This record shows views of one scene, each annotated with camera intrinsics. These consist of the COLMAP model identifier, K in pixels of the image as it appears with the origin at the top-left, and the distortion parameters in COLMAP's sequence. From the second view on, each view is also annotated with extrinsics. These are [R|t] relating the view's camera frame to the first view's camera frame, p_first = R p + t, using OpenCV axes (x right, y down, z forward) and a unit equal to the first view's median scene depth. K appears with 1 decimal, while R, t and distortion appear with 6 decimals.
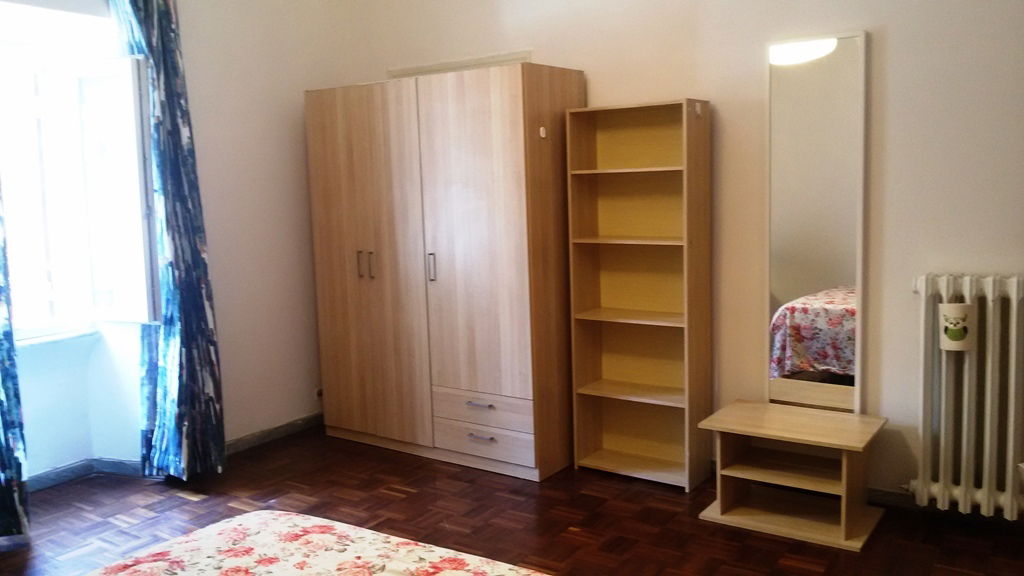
lens RADIAL K [[829.0, 0, 512.0], [0, 829.0, 288.0], [0, 0, 1]] dist [0.184593, -0.001638]
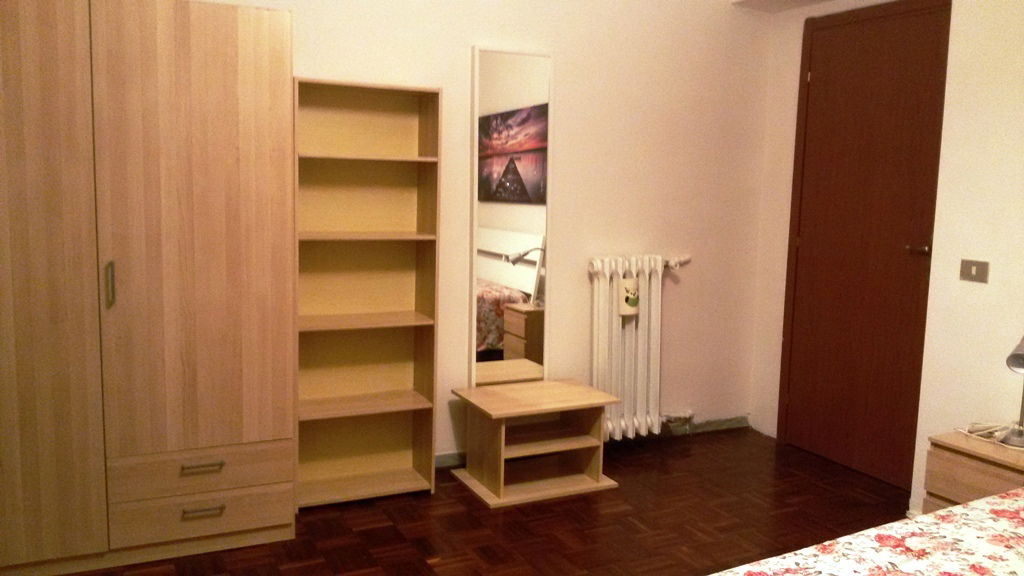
lens RADIAL K [[842.2, 0, 512.0], [0, 842.2, 288.0], [0, 0, 1]] dist [0.010061, -0.062195]
pose [[0.524119, -0.070081, 0.848756, -0.600156], [0.077492, 0.996399, 0.034418, -0.023038], [-0.848112, 0.047733, 0.527663, 0.438601]]
